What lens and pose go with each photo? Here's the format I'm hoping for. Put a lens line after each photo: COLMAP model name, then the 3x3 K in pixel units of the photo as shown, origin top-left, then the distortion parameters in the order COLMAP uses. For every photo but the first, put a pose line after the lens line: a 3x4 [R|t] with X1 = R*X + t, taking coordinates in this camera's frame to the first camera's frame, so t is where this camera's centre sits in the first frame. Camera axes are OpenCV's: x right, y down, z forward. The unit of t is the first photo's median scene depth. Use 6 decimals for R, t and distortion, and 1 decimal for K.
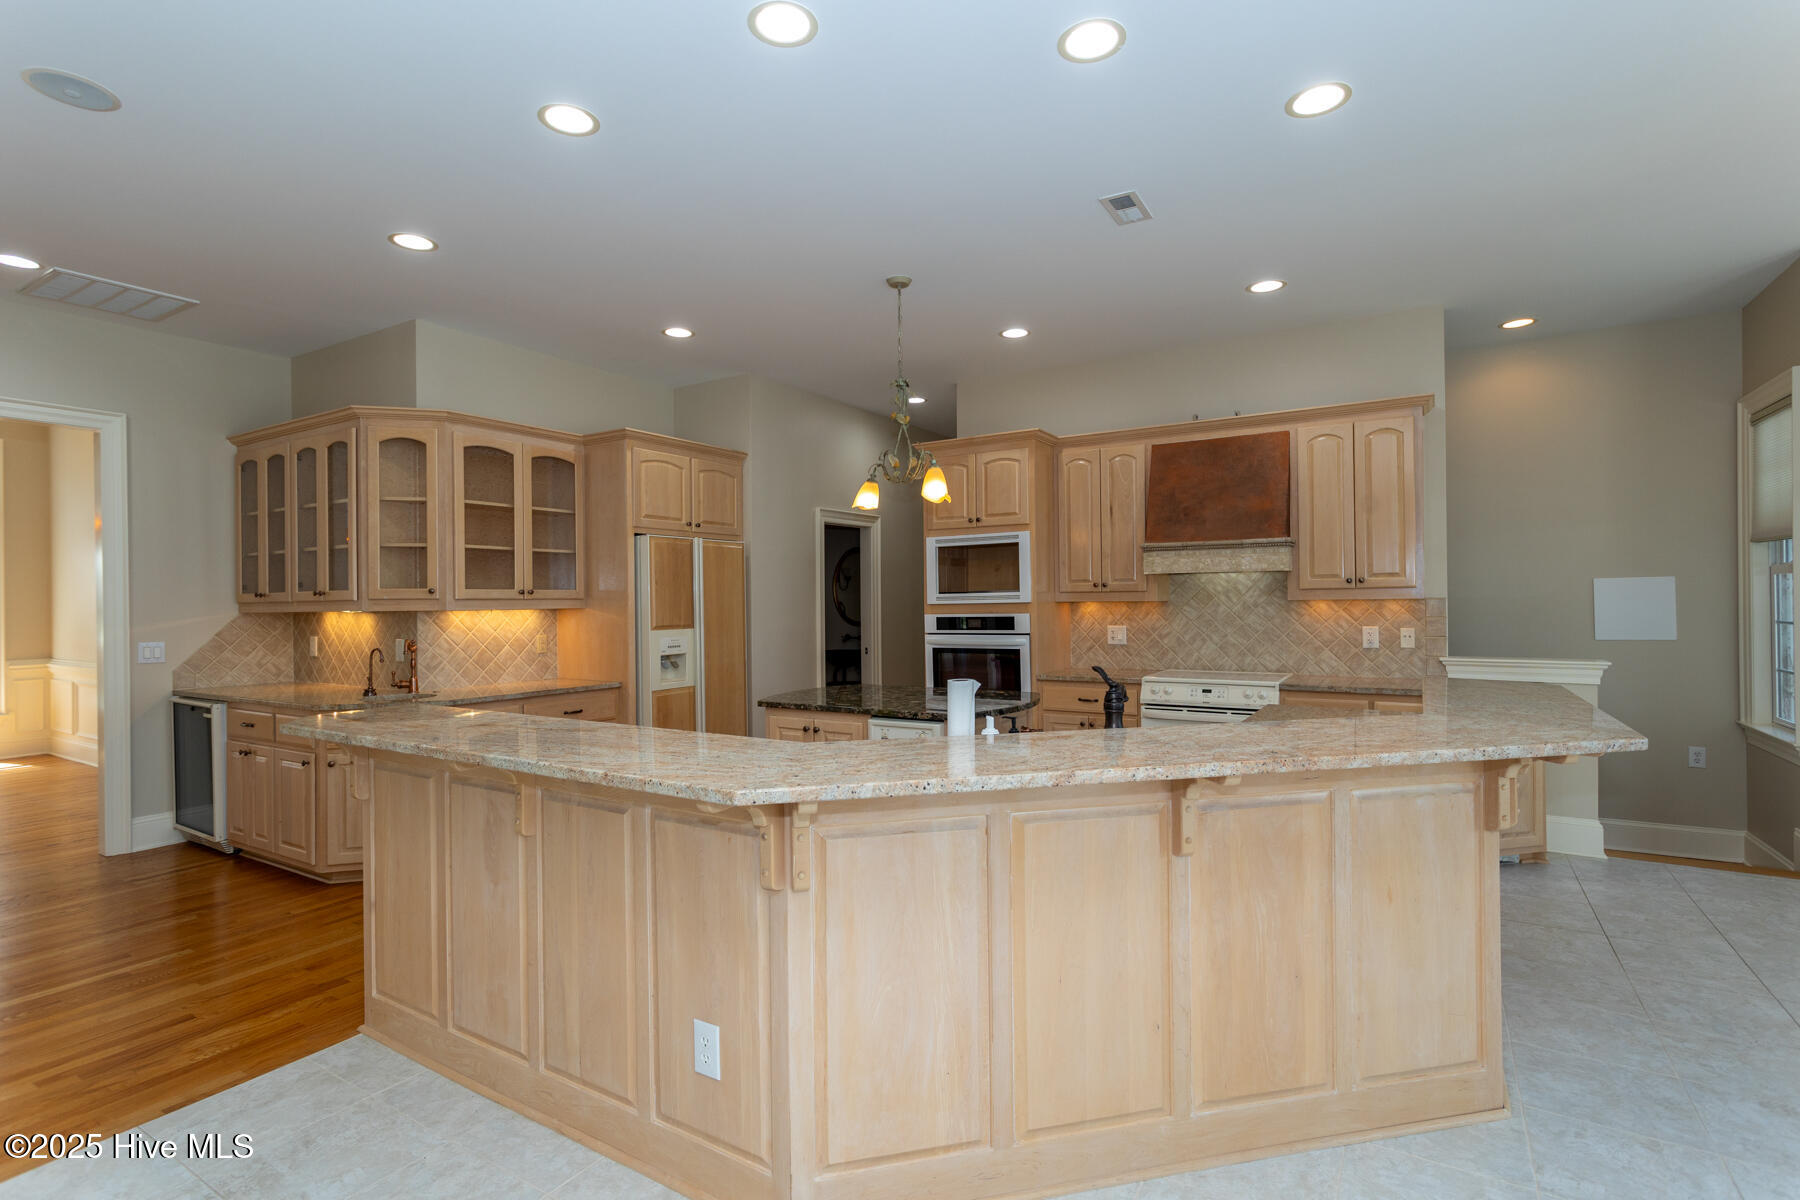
lens RADIAL K [[852.0, 0, 907.1], [0, 852.0, 597.0], [0, 0, 1]] dist [0.002992, 0.000312]
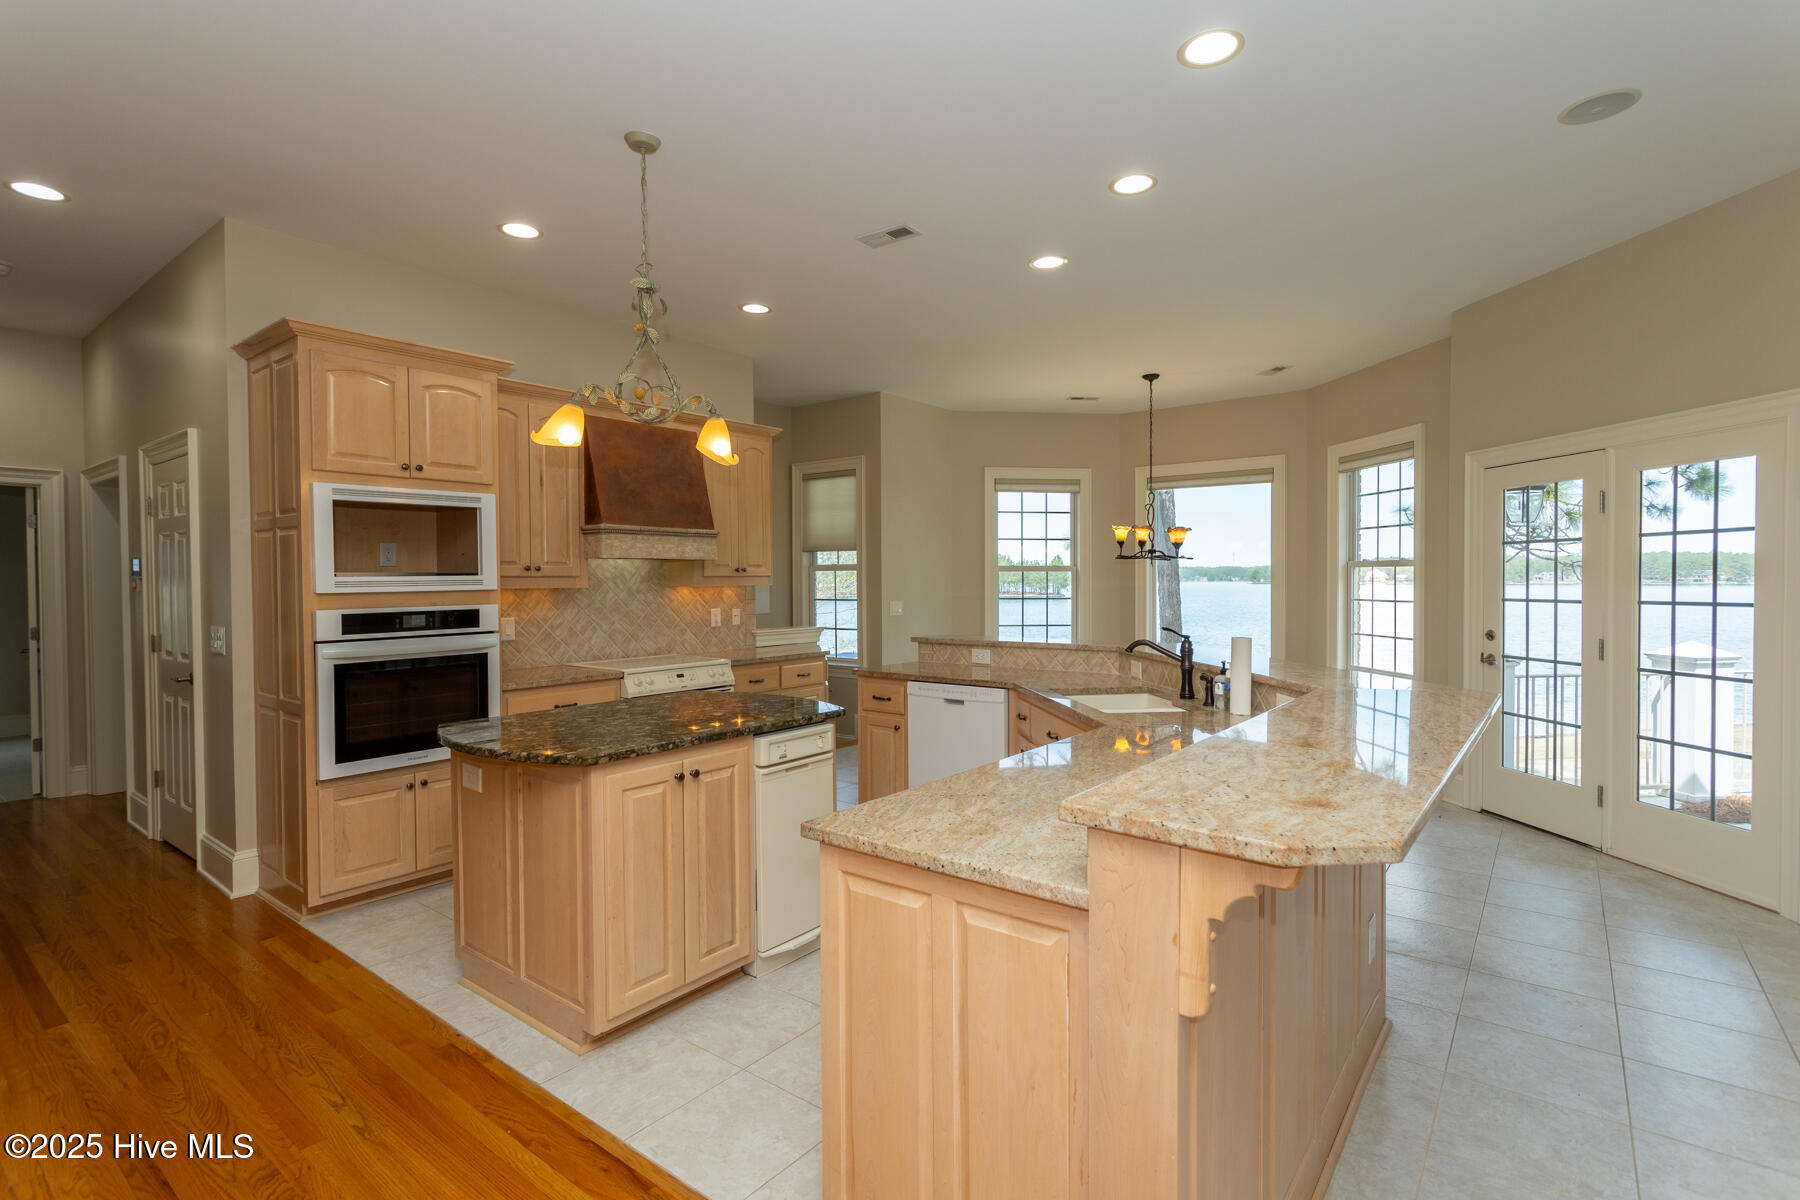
lens RADIAL K [[852.0, 0, 907.1], [0, 852.0, 597.0], [0, 0, 1]] dist [0.002992, 0.000312]
pose [[0.102519, -0.010596, 0.994675, -0.568414], [0.001422, 0.999944, 0.010506, 0.005623], [-0.994730, 0.000337, 0.102528, 0.563875]]
